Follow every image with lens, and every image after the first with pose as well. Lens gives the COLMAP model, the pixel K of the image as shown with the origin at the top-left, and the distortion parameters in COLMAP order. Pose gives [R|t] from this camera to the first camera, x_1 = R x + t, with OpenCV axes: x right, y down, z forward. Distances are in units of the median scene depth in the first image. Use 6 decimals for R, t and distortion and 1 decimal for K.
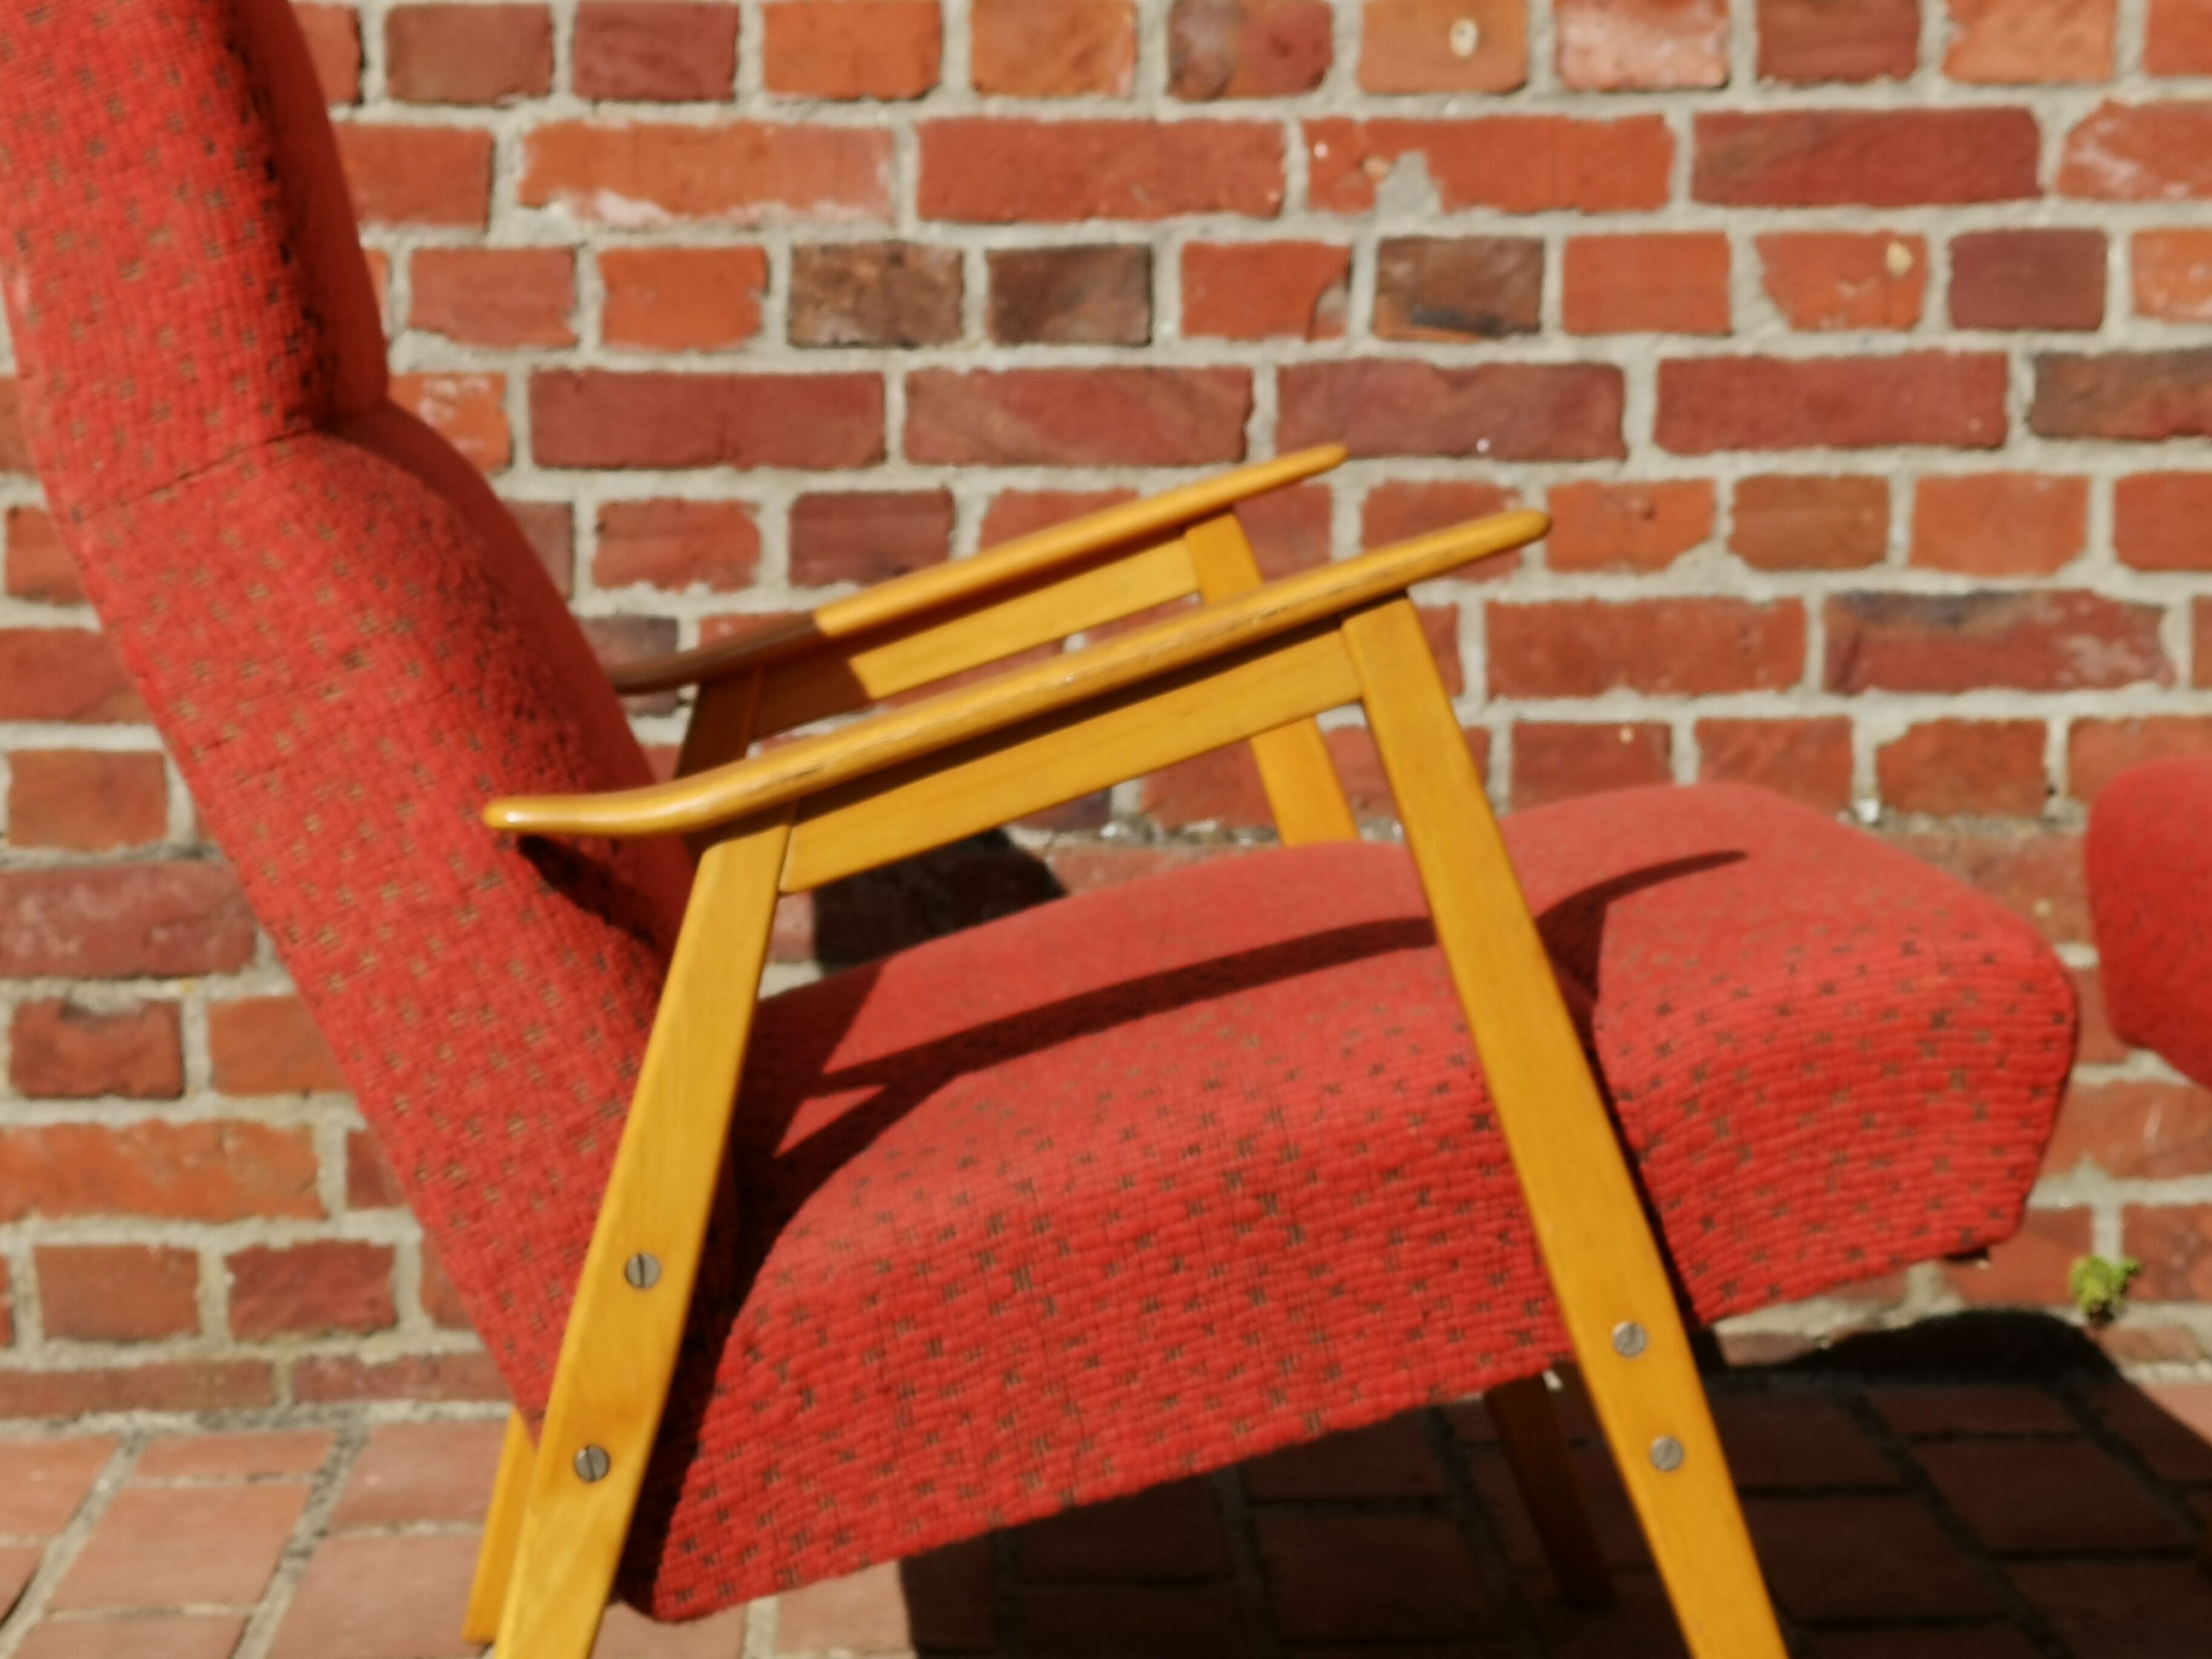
lens RADIAL K [[4684.8, 0, 1115.4], [0, 4684.8, 742.2], [0, 0, 1]] dist [0.101521, -0.168650]
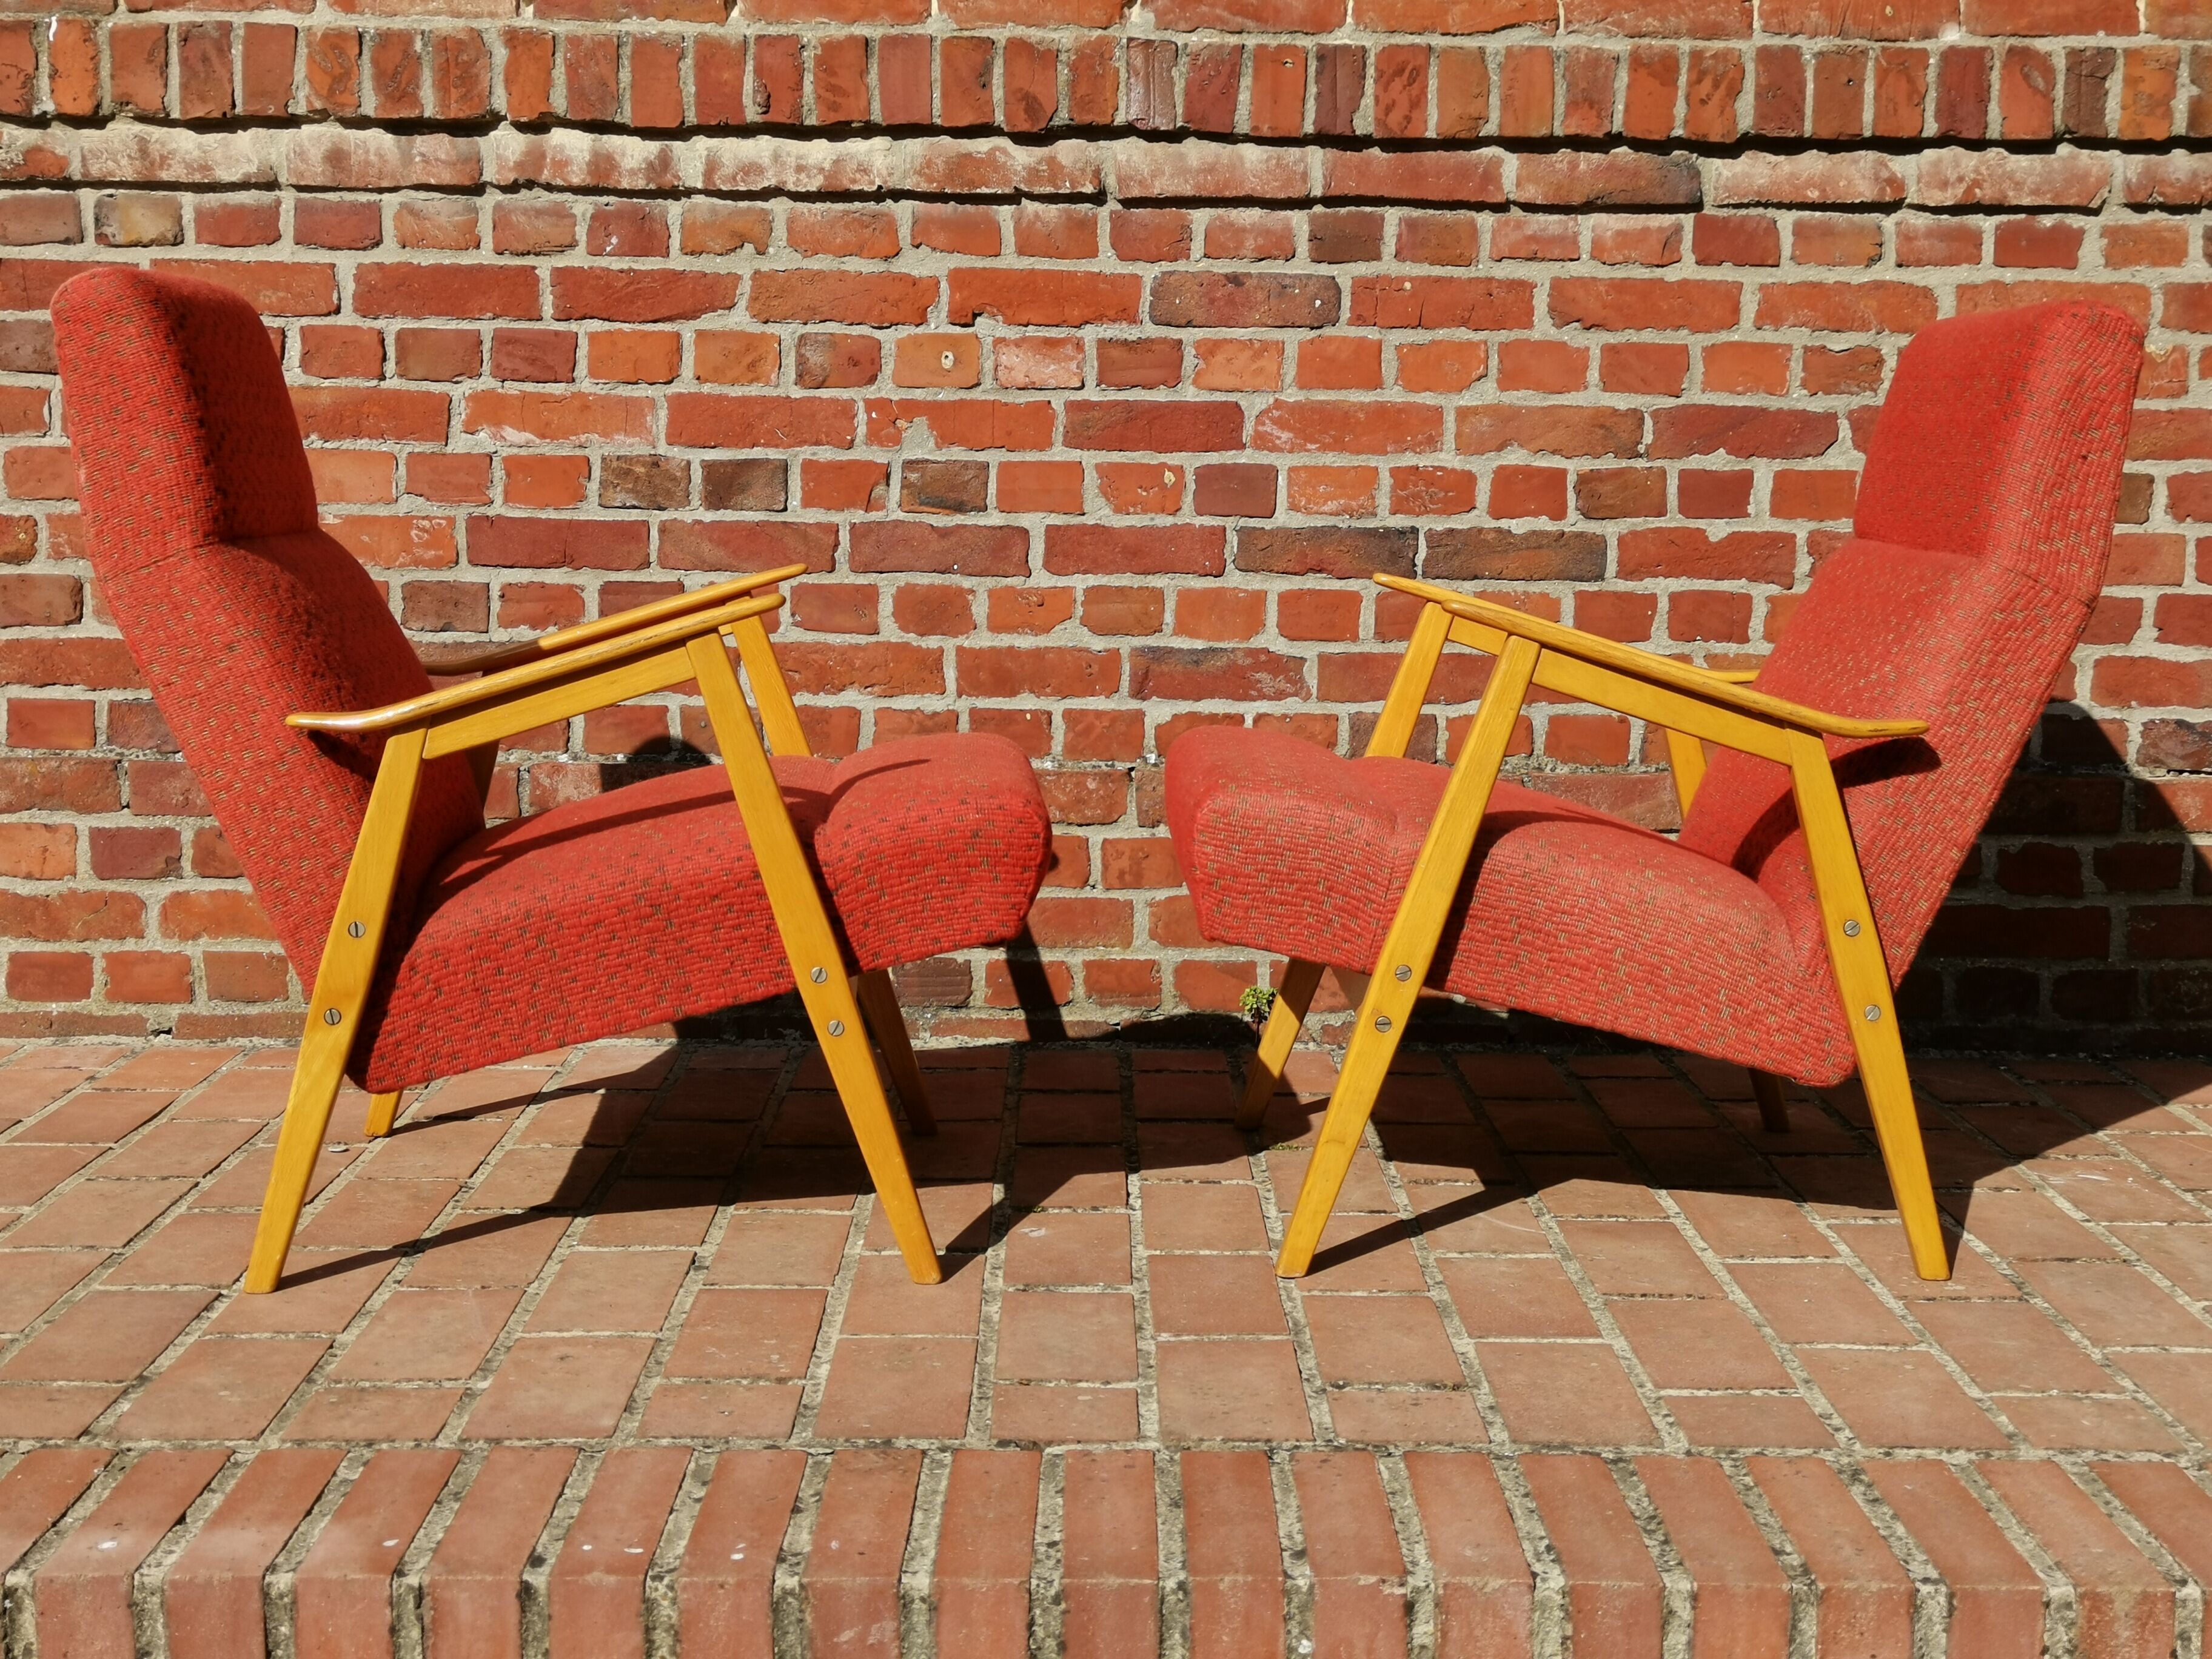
lens RADIAL K [[2990.9, 0, 1148.2], [0, 2990.9, 768.8], [0, 0, 1]] dist [0.070589, -0.102725]
pose [[0.999551, 0.026056, -0.014802, 0.181017], [-0.026007, 0.999656, 0.003490, 0.014518], [0.014888, -0.003104, 0.999884, -0.249781]]
